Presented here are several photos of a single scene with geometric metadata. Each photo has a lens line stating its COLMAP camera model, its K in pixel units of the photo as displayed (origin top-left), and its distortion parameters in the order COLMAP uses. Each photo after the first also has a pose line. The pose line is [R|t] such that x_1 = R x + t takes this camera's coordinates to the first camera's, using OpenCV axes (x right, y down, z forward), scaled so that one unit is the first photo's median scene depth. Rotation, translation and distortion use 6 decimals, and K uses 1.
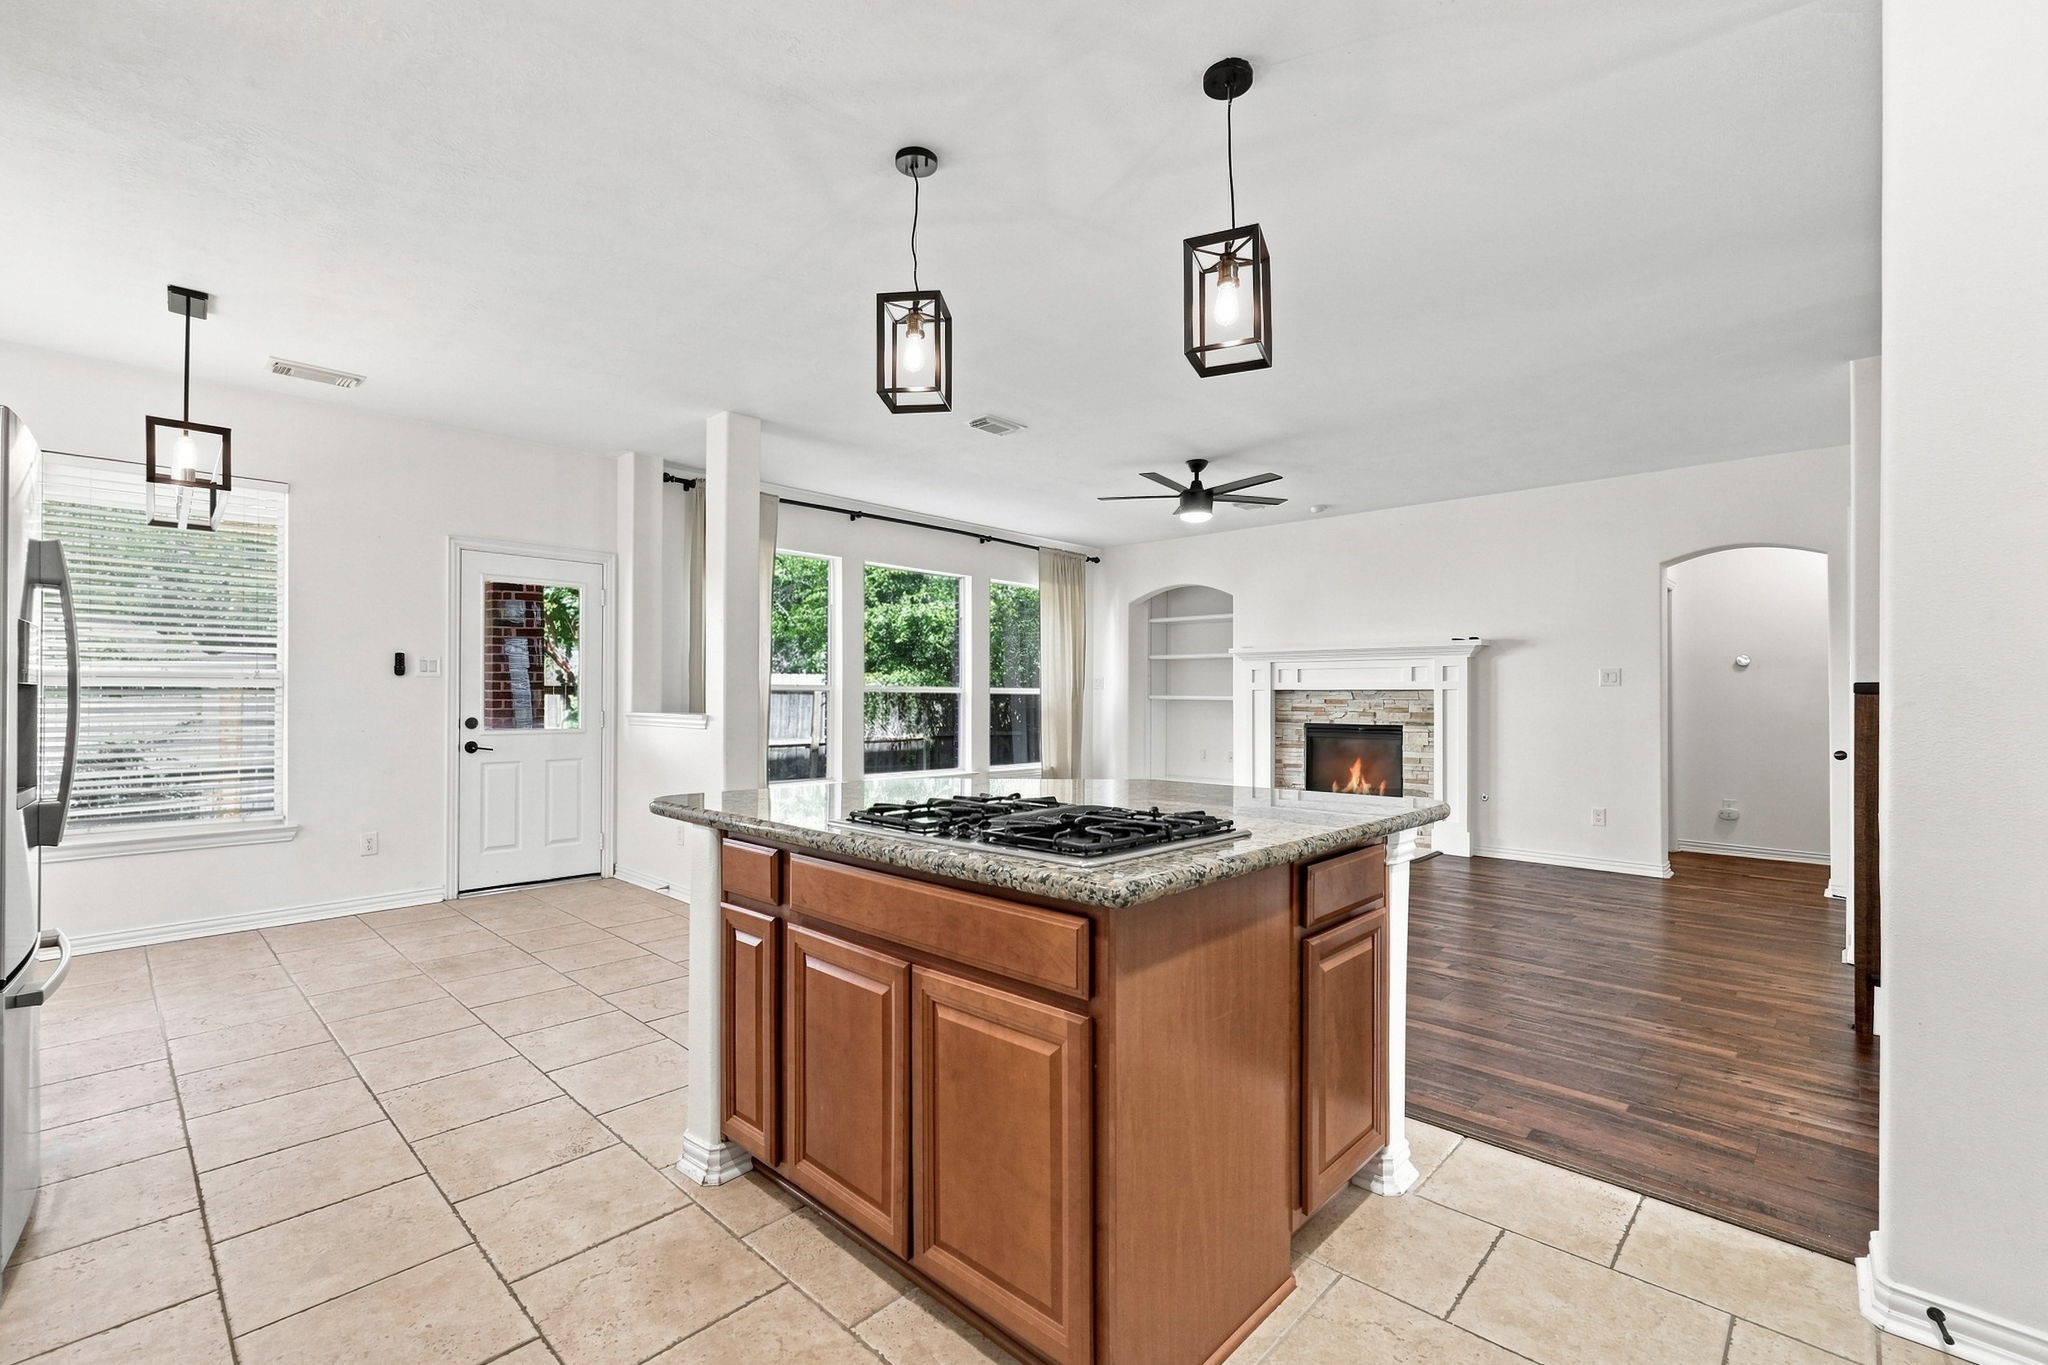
lens RADIAL K [[892.3, 0, 1020.5], [0, 892.3, 693.5], [0, 0, 1]] dist [0.000135, 0.000265]
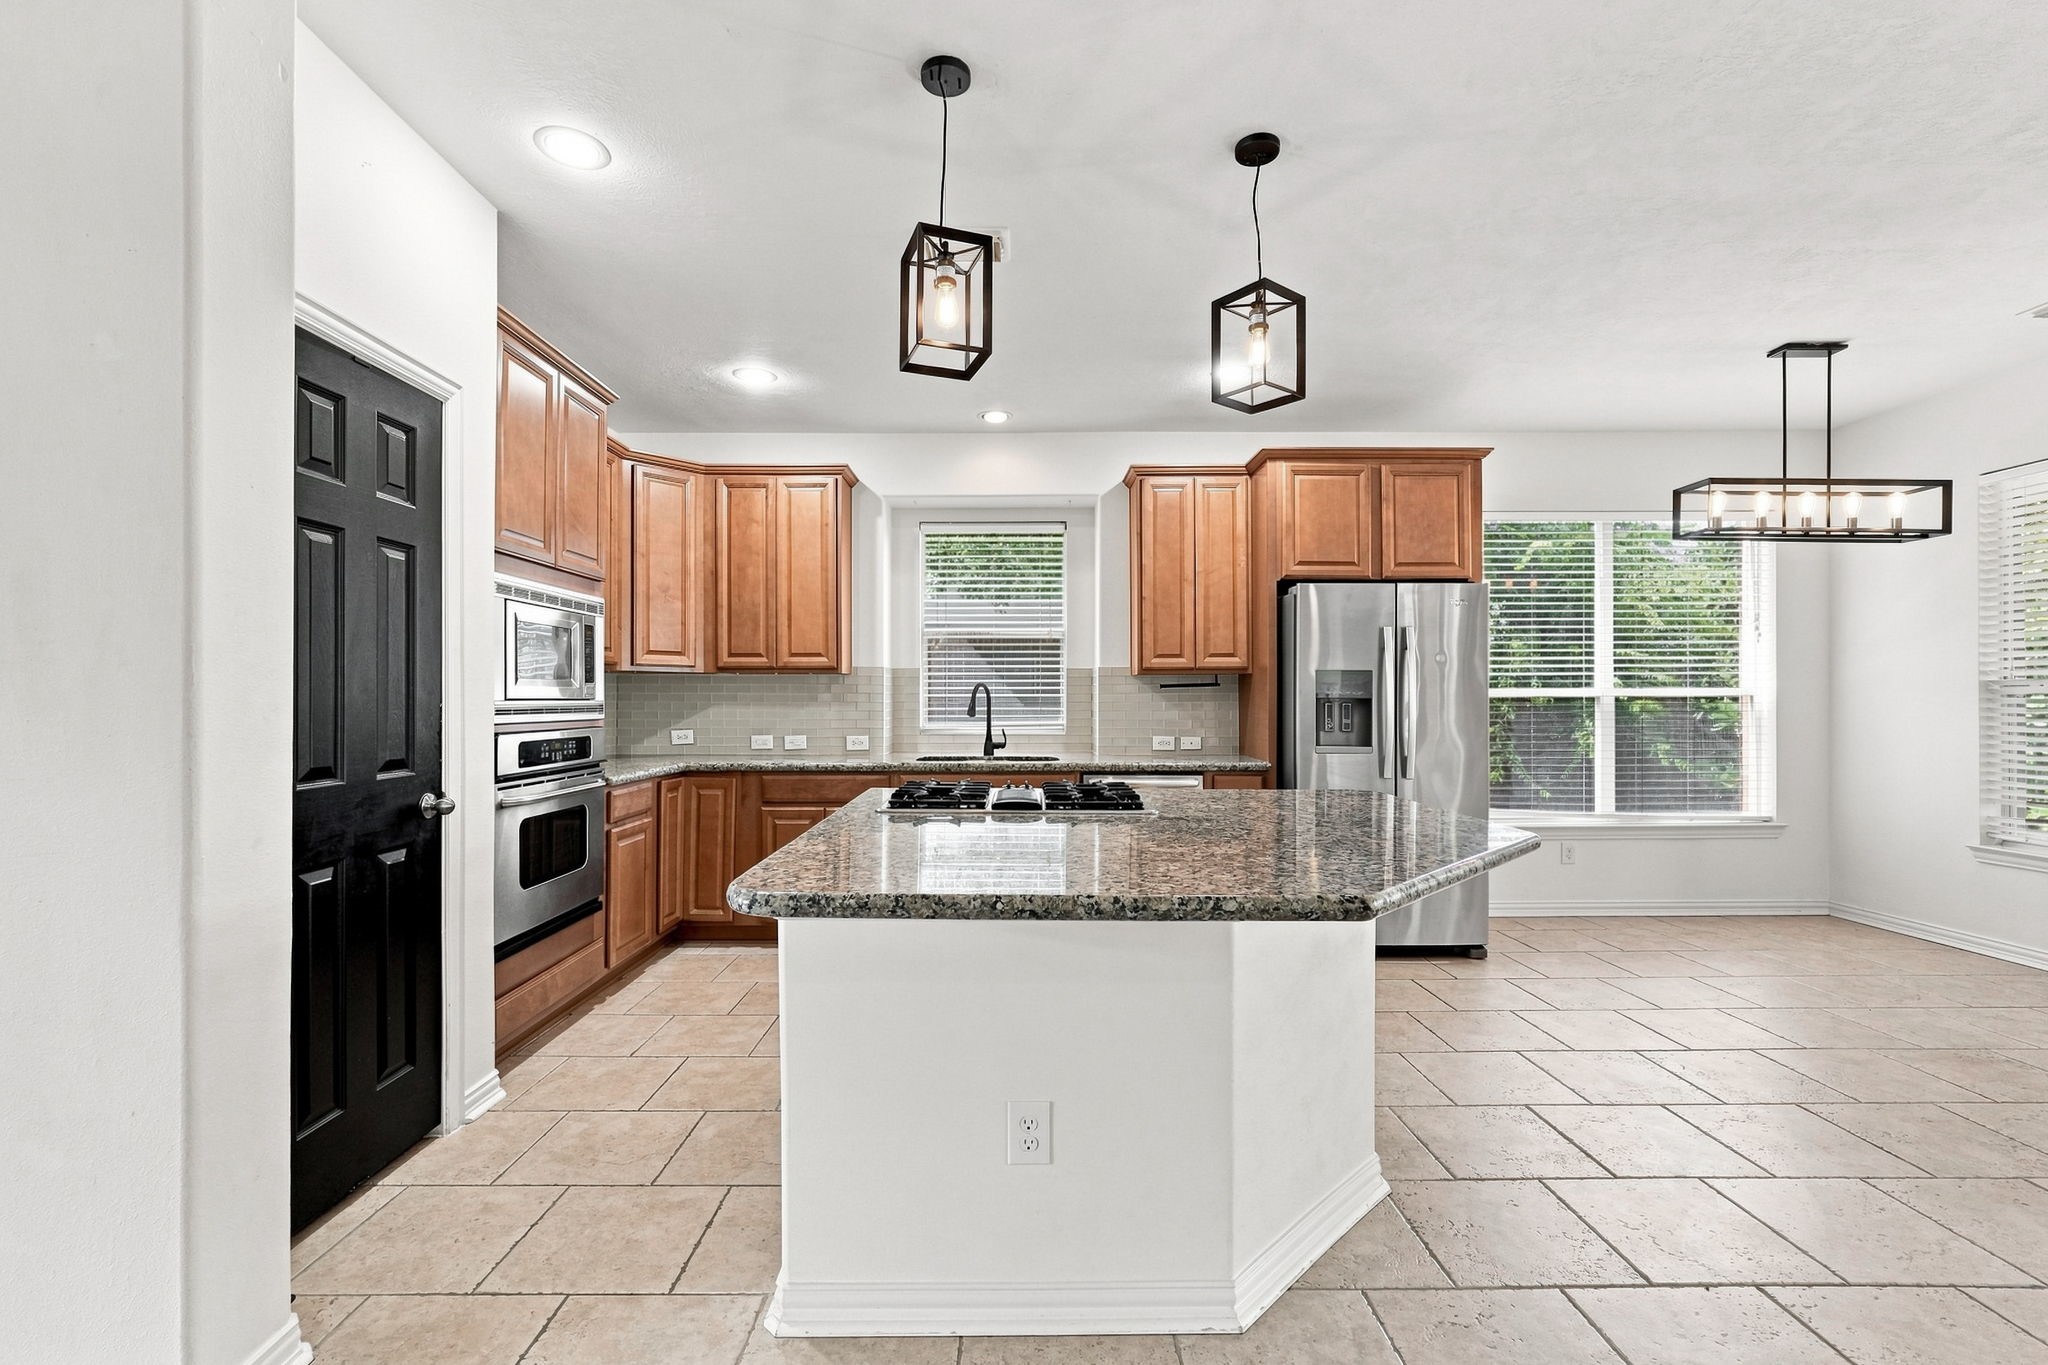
lens RADIAL K [[892.3, 0, 1020.5], [0, 892.3, 693.5], [0, 0, 1]] dist [0.000135, 0.000265]
pose [[-0.714162, -0.008409, -0.699930, 0.249034], [-0.000022, 0.999928, -0.011992, 0.000709], [0.699981, -0.008549, -0.714111, 0.510321]]
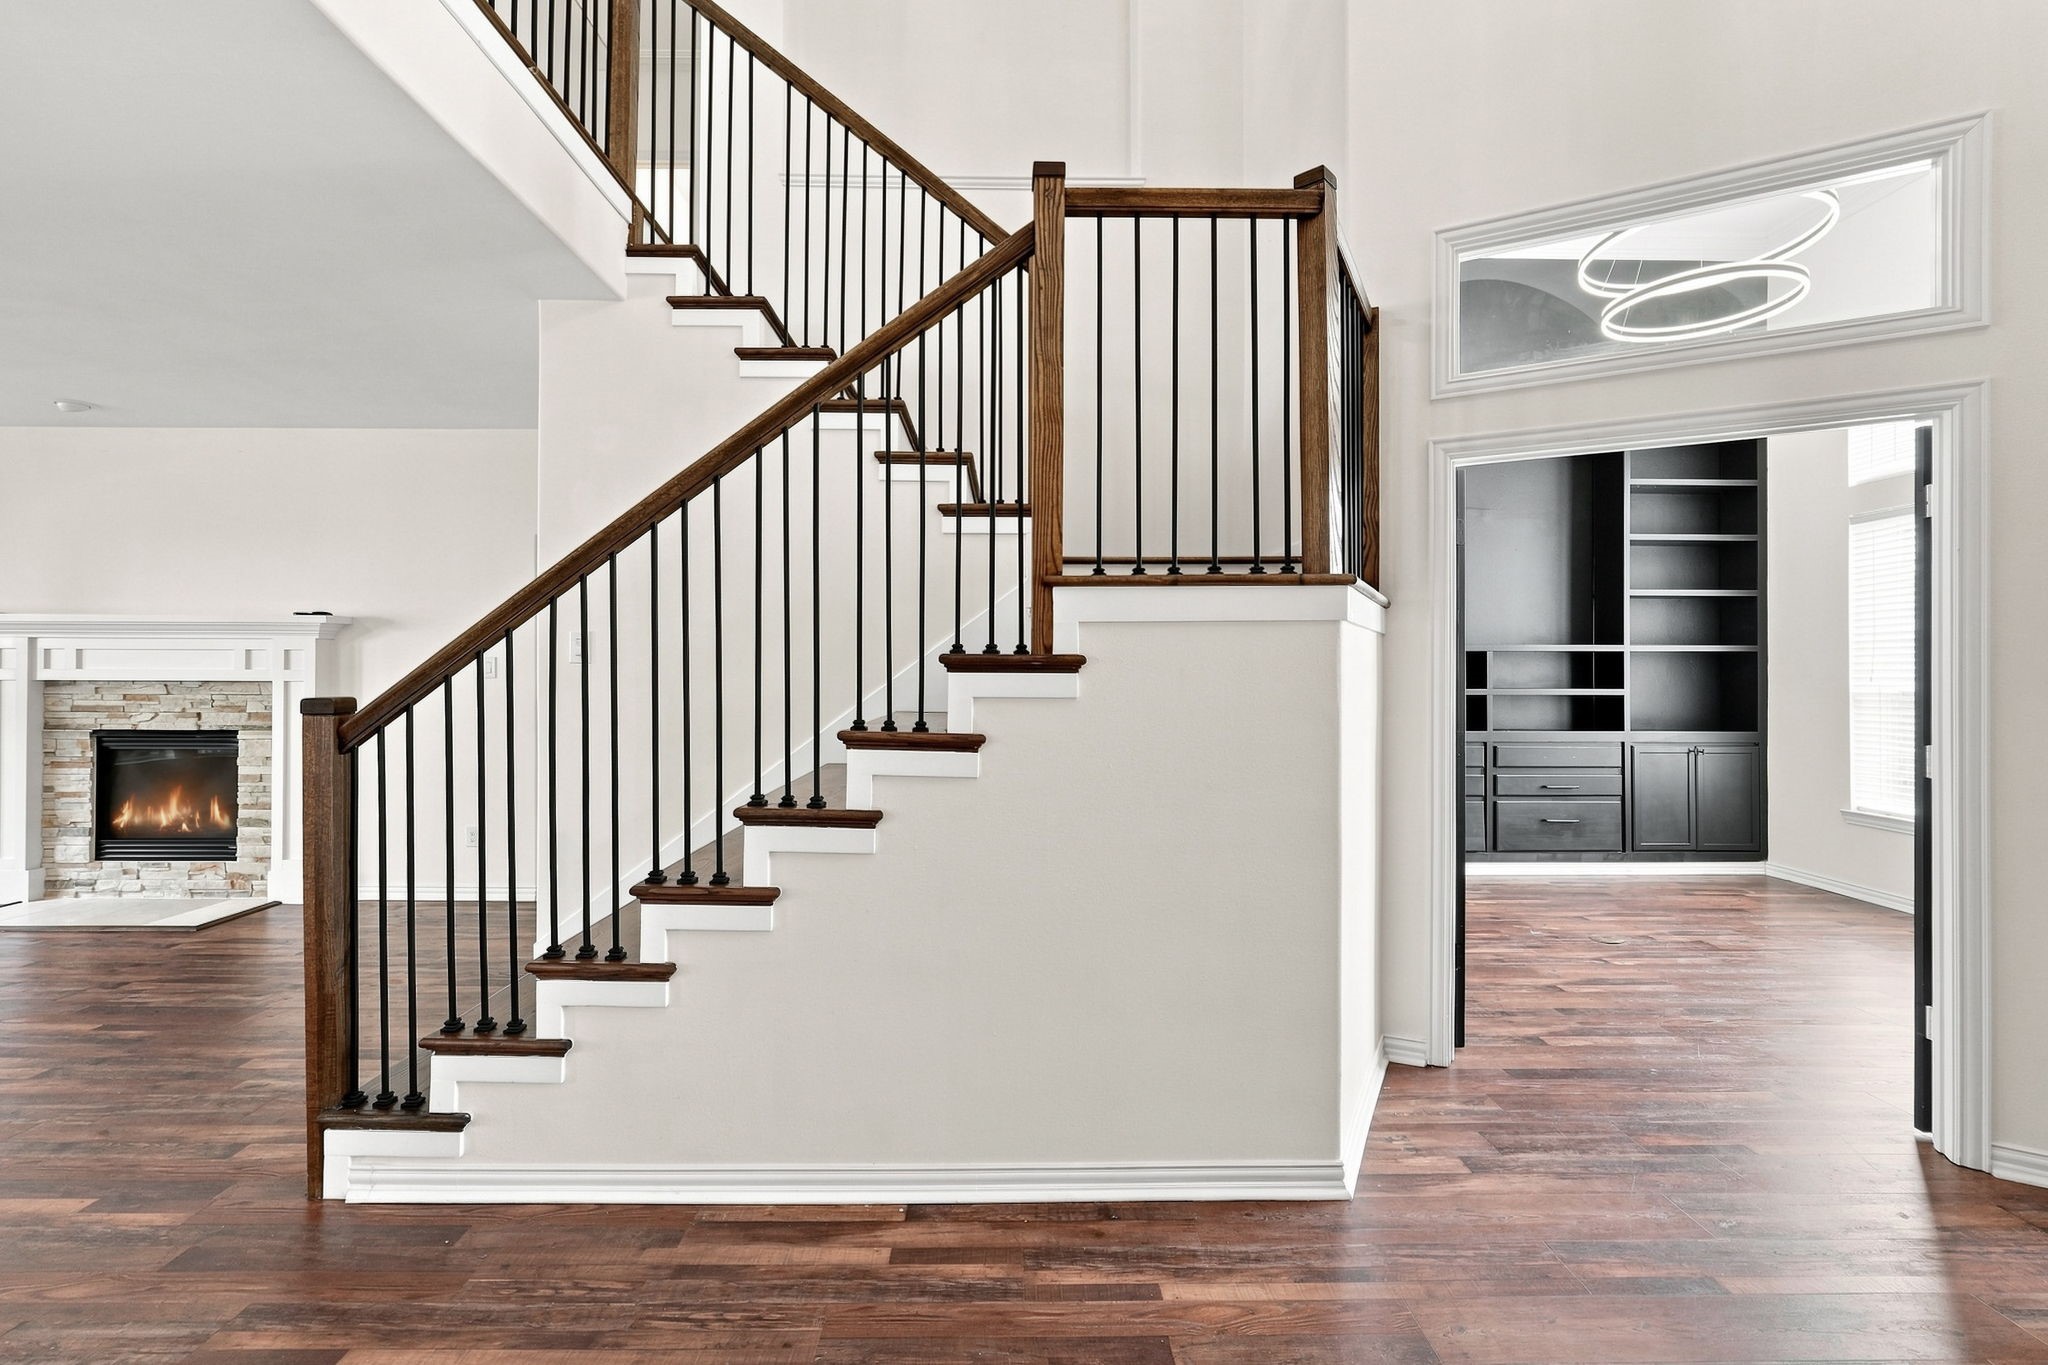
lens RADIAL K [[881.7, 0, 1017.8], [0, 881.7, 668.0], [0, 0, 1]] dist [-0.014954, 0.006239]
pose [[0.712891, 0.002277, 0.701271, 0.365648], [-0.003736, 0.999993, 0.000551, -0.016662], [-0.701265, -0.003012, 0.712895, 0.049624]]
